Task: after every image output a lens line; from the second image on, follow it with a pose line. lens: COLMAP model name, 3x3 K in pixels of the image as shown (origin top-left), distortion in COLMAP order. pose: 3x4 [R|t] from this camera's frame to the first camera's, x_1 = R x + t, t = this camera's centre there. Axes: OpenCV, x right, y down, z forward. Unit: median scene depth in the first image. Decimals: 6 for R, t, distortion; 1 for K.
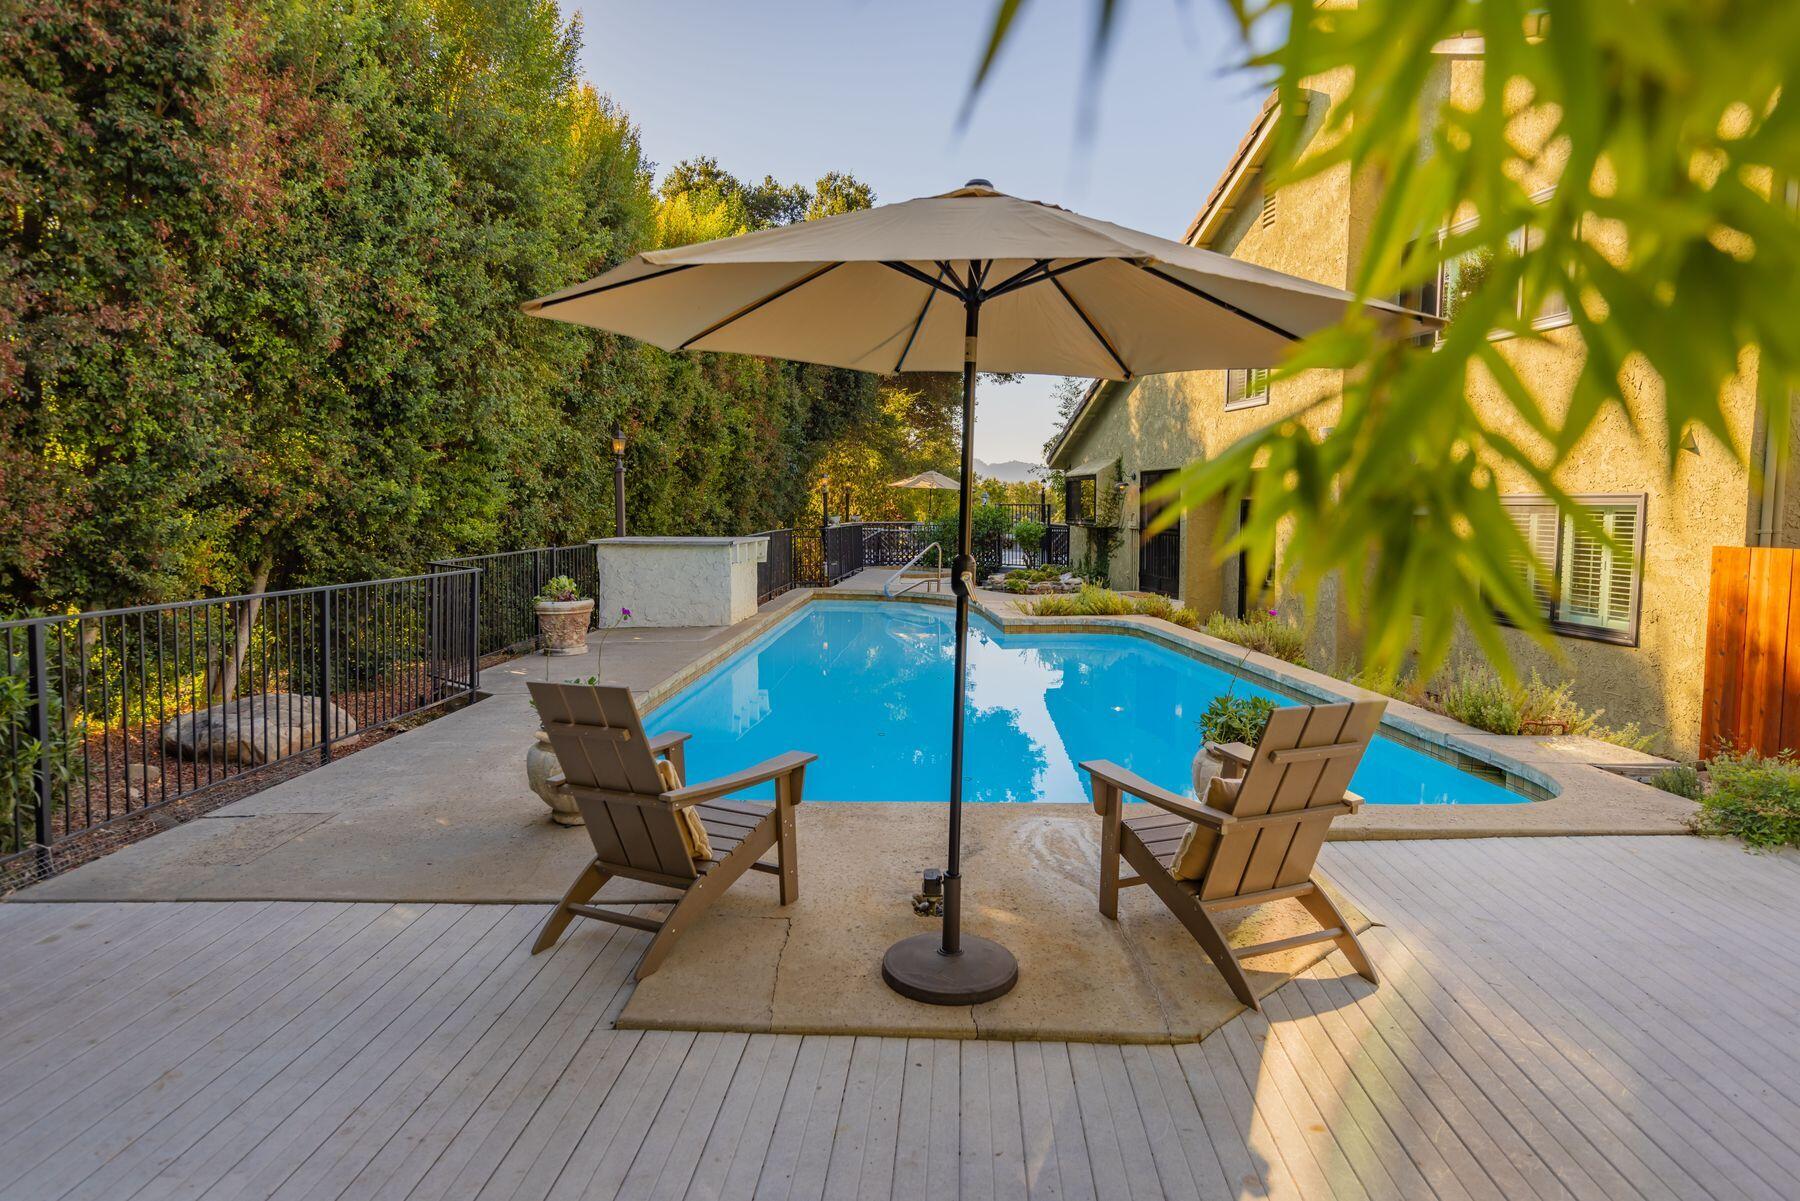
lens RADIAL K [[1091.1, 0, 855.8], [0, 1091.1, 601.7], [0, 0, 1]] dist [0.014384, 0.000337]
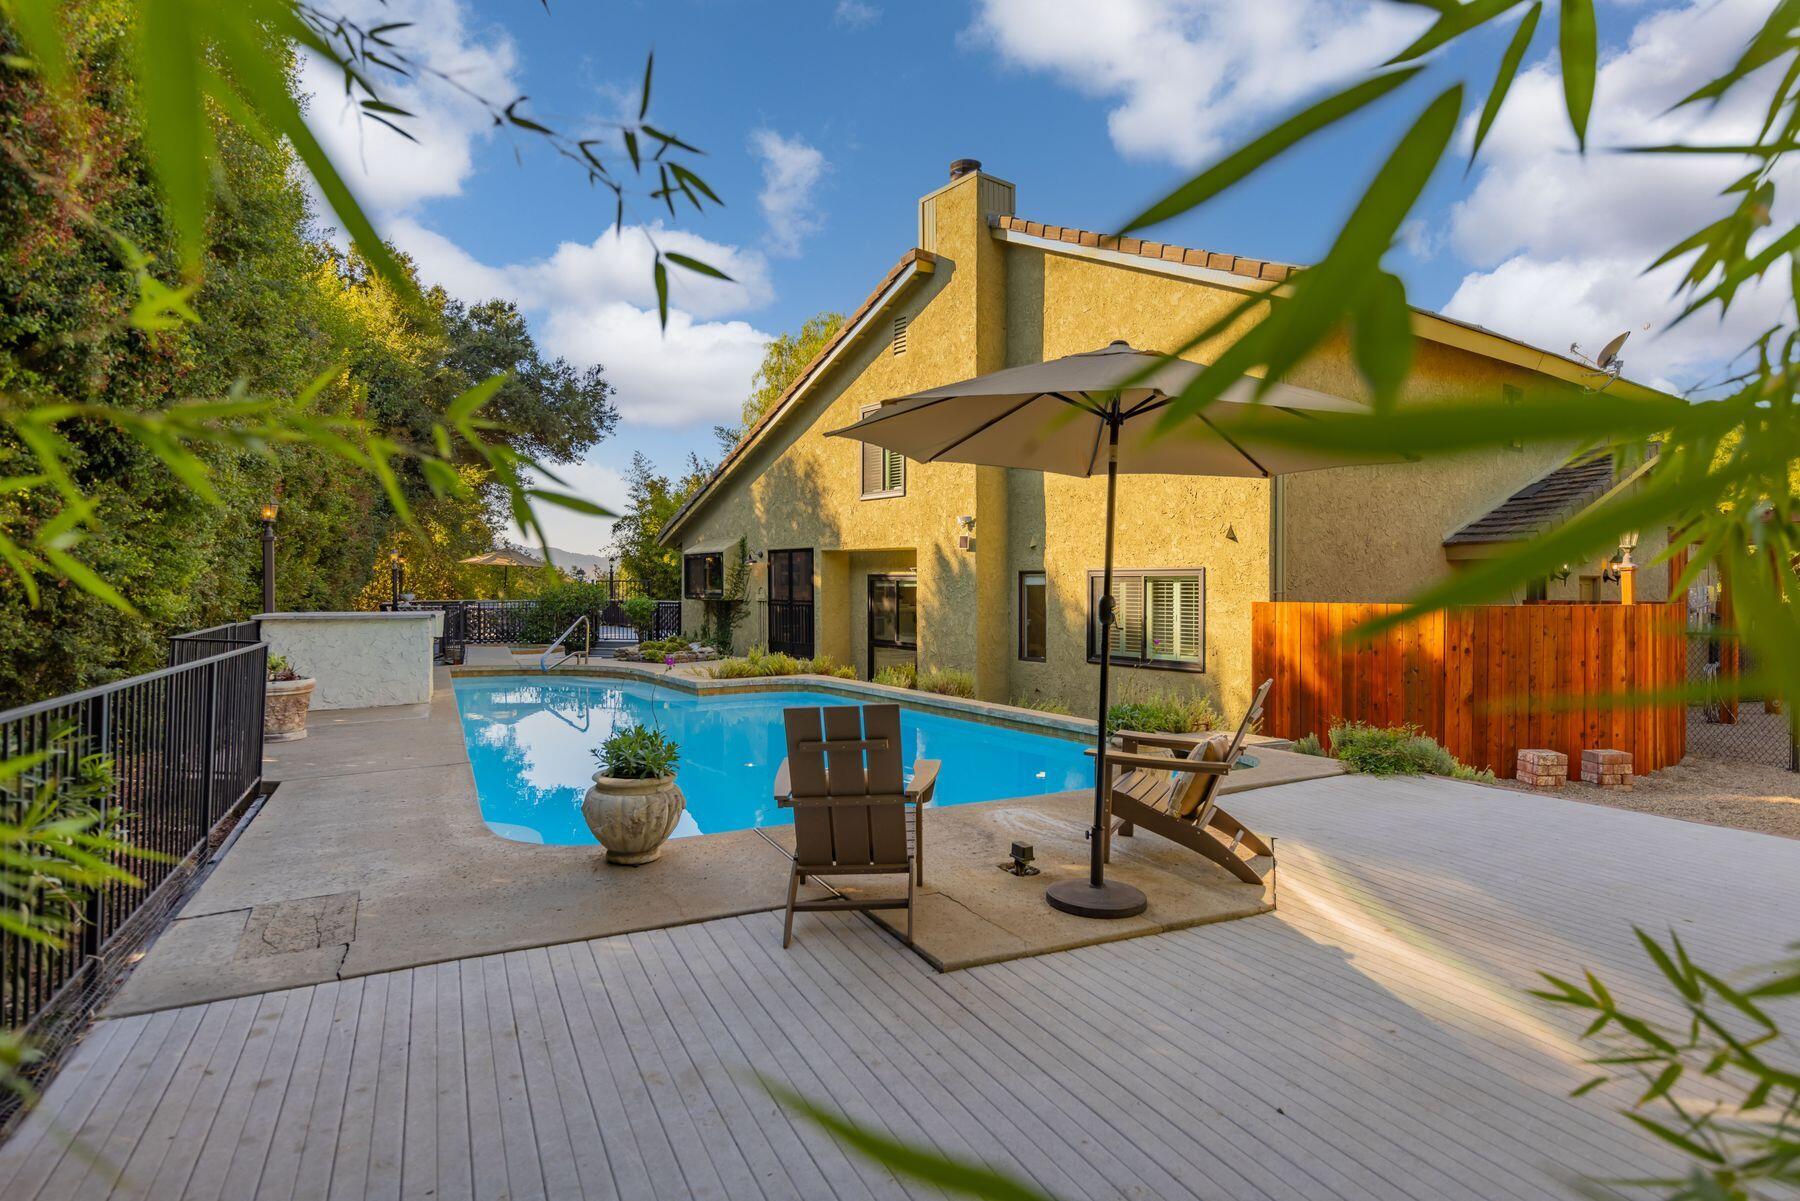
lens RADIAL K [[1091.1, 0, 855.8], [0, 1091.1, 601.7], [0, 0, 1]] dist [0.014384, 0.000337]
pose [[0.866690, -0.008282, 0.498779, -0.449648], [0.046274, 0.996886, -0.063853, 0.020440], [-0.496697, 0.078421, 0.864374, -0.031932]]
